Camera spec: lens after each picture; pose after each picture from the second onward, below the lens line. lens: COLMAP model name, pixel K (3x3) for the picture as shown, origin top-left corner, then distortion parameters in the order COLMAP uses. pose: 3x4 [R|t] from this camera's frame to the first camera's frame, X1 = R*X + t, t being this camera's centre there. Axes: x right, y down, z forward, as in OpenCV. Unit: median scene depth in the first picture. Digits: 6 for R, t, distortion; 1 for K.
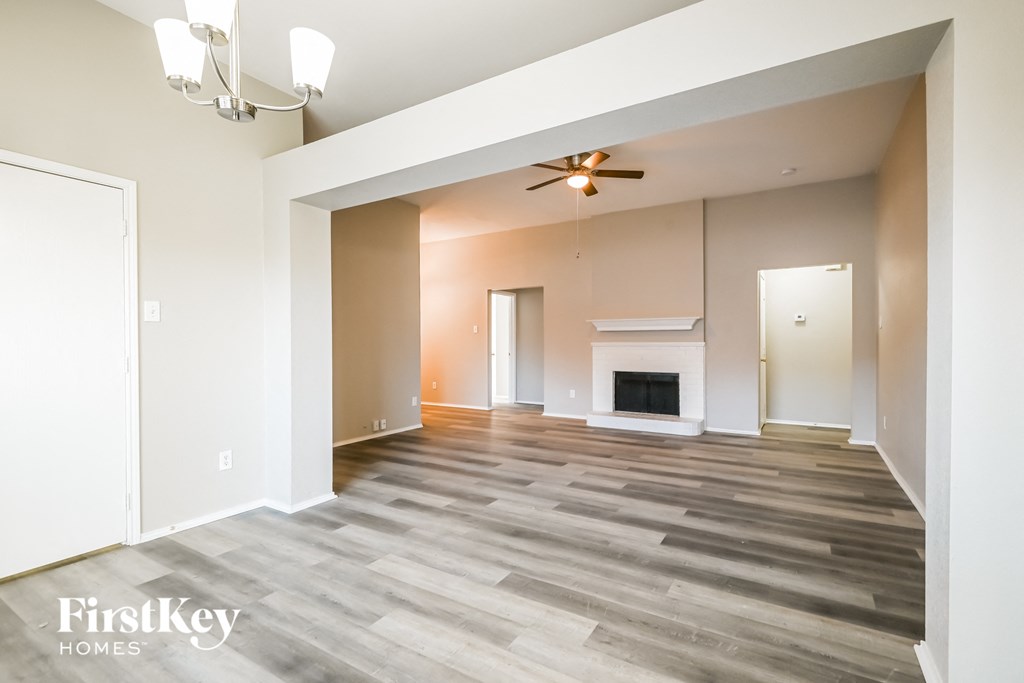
lens RADIAL K [[469.4, 0, 512.0], [0, 469.4, 341.5], [0, 0, 1]] dist [0.008265, -0.000046]
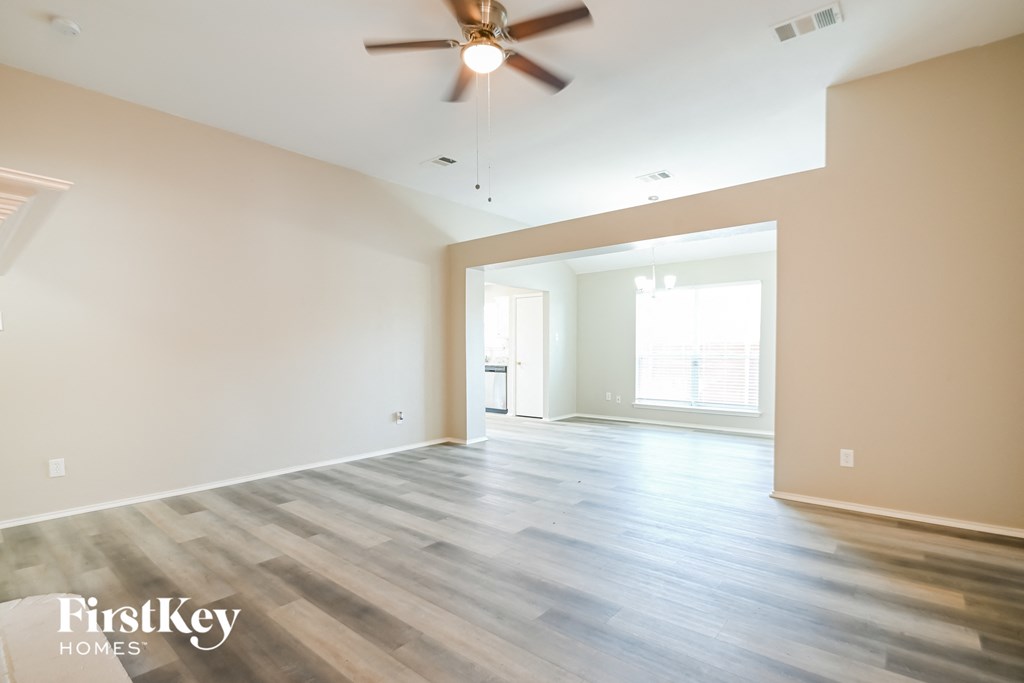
lens RADIAL K [[488.0, 0, 512.3], [0, 488.0, 353.8], [0, 0, 1]] dist [-0.019971, -0.000201]
pose [[-0.989809, 0.007596, 0.142197, 0.042441], [0.008609, 0.999942, 0.006510, 0.007432], [-0.142139, 0.007668, -0.989817, 2.736993]]
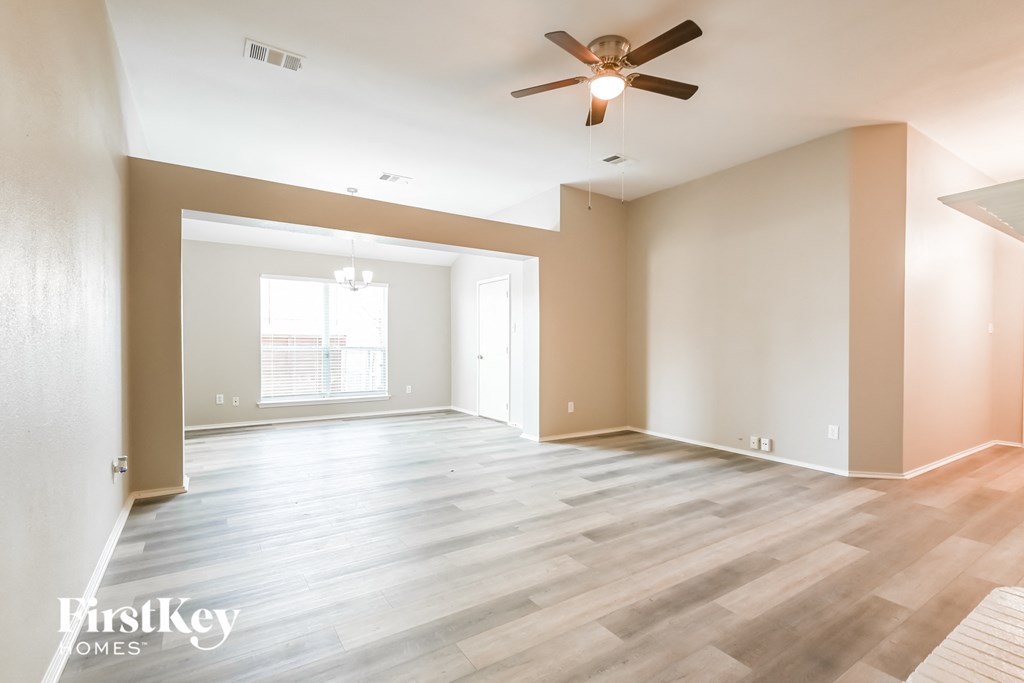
lens RADIAL K [[469.4, 0, 512.0], [0, 469.4, 341.5], [0, 0, 1]] dist [0.008265, -0.000046]
pose [[-0.422624, 0.000675, -0.906305, 1.348600], [-0.002067, 0.999996, 0.001708, 0.001252], [0.906303, 0.002595, -0.422621, 2.005012]]
